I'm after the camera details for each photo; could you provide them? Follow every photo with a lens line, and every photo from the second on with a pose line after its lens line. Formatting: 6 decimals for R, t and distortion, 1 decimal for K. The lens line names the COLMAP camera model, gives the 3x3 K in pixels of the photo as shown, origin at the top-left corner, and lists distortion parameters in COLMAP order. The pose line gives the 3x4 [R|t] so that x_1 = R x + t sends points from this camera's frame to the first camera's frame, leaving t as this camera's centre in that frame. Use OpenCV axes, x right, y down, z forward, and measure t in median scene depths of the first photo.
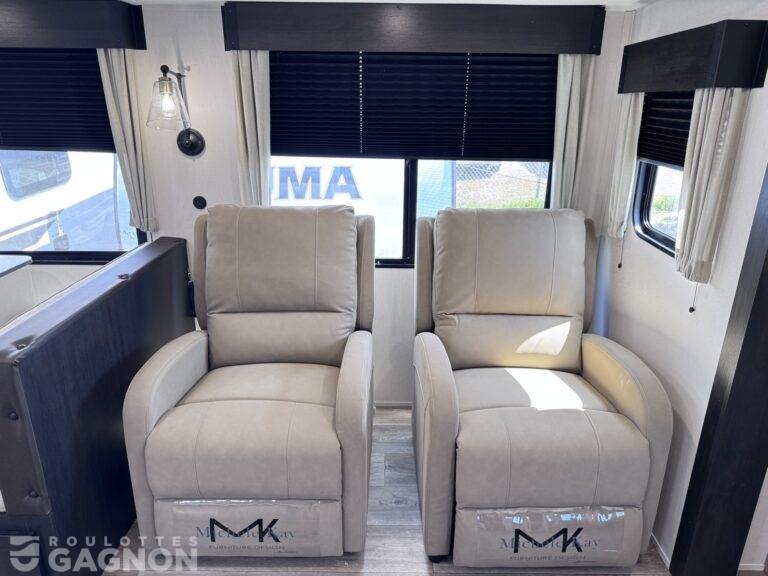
lens RADIAL K [[532.6, 0, 384.0], [0, 532.6, 288.0], [0, 0, 1]] dist [0.043504, -0.001144]
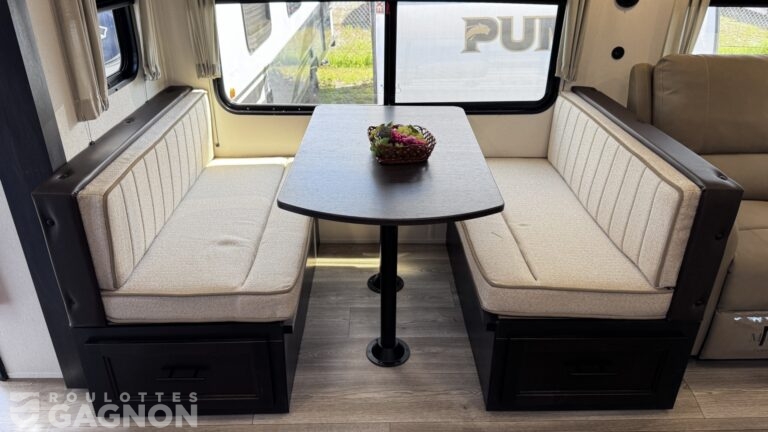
lens RADIAL K [[537.7, 0, 384.0], [0, 537.7, 216.0], [0, 0, 1]] dist [0.006654, -0.002237]
pose [[0.999684, -0.014361, 0.020613, -0.934520], [0.011623, 0.991793, 0.127326, 0.022761], [-0.022272, -0.127046, 0.991647, -0.090419]]
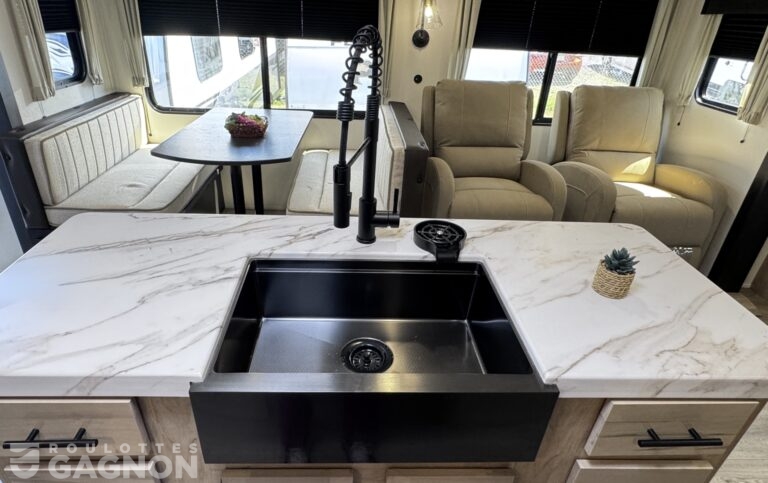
lens RADIAL K [[435.4, 0, 363.8], [0, 435.4, 248.7], [0, 0, 1]] dist [-0.007526, -0.000279]
pose [[0.999262, 0.011933, 0.036513, -0.612092], [-0.017585, 0.987182, 0.158628, 0.151300], [-0.034152, -0.159153, 0.986663, -0.372047]]
